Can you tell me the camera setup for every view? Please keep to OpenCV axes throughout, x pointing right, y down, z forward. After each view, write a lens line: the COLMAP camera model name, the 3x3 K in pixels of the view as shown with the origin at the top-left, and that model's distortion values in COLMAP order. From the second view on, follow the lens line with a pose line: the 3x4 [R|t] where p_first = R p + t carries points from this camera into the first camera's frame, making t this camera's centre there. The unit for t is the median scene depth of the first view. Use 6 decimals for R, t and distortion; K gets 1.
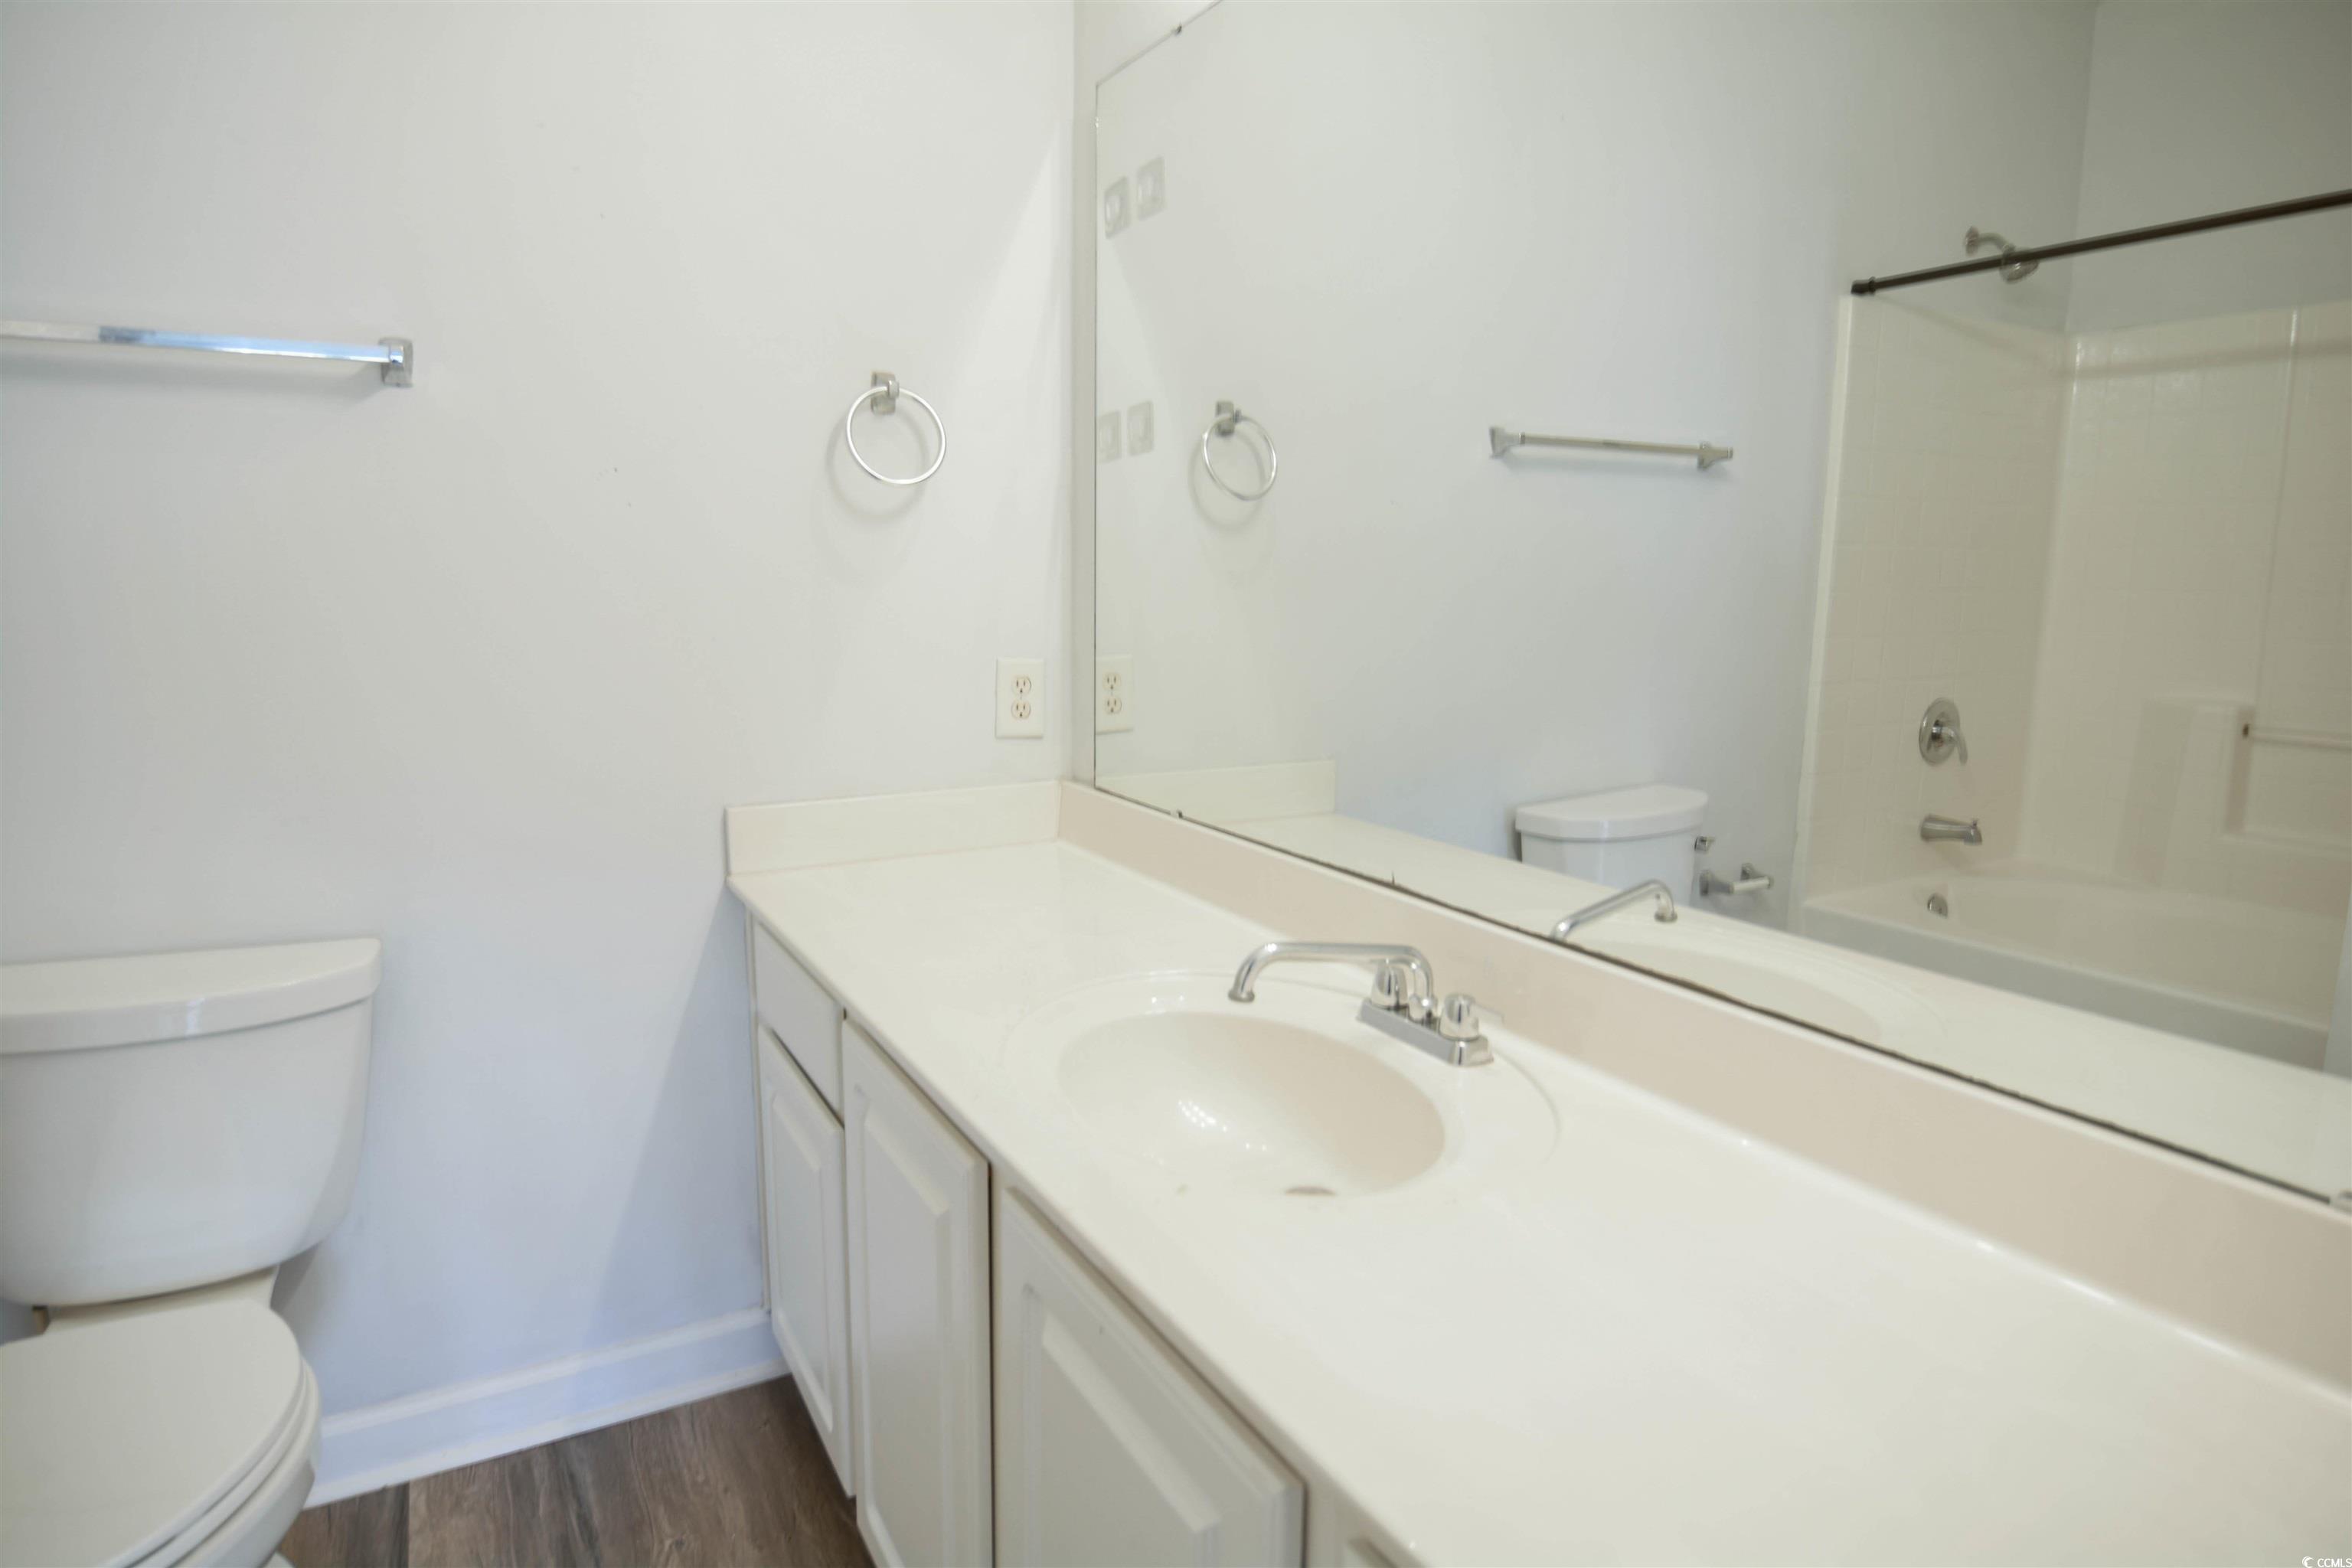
lens RADIAL K [[1271.9, 0, 1164.6], [0, 1271.9, 774.7], [0, 0, 1]] dist [-0.009034, -0.010892]
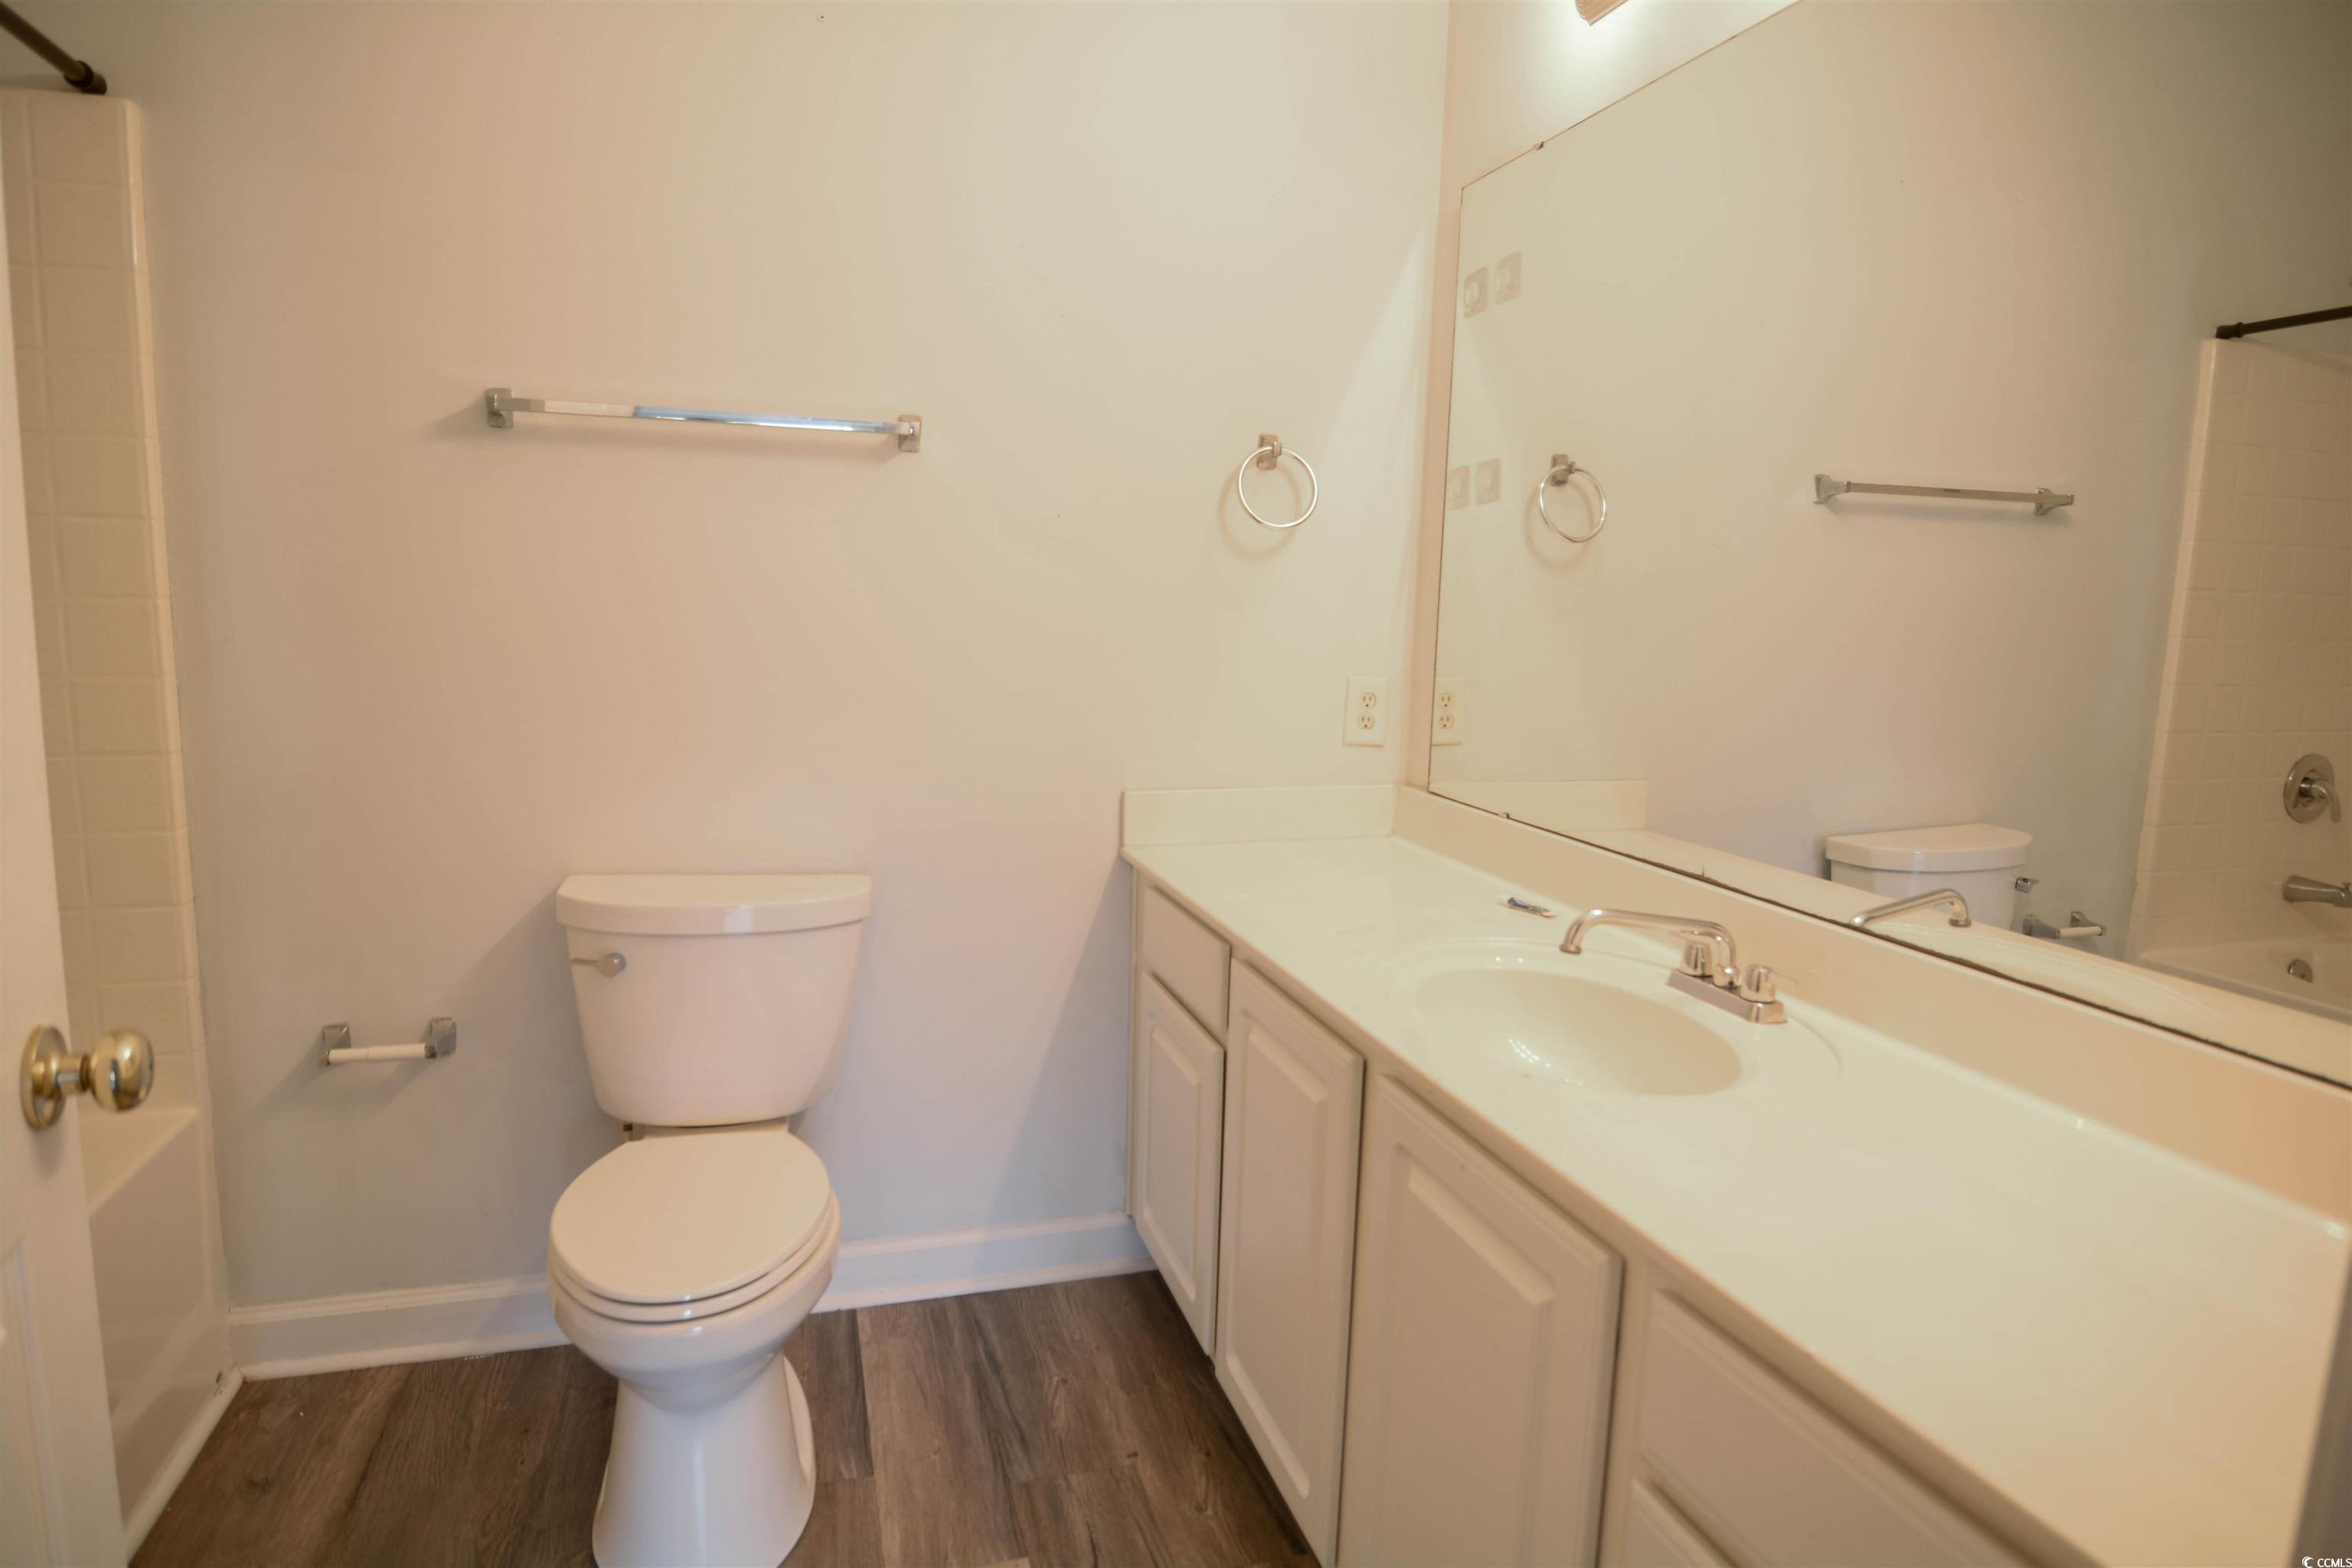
lens RADIAL K [[1271.9, 0, 1178.7], [0, 1271.9, 774.9], [0, 0, 1]] dist [-0.009034, -0.010892]
pose [[0.976368, 0.047179, -0.210900, -0.037709], [-0.051832, 0.998518, -0.016583, 0.028774], [0.209805, 0.027122, 0.977367, -0.186296]]
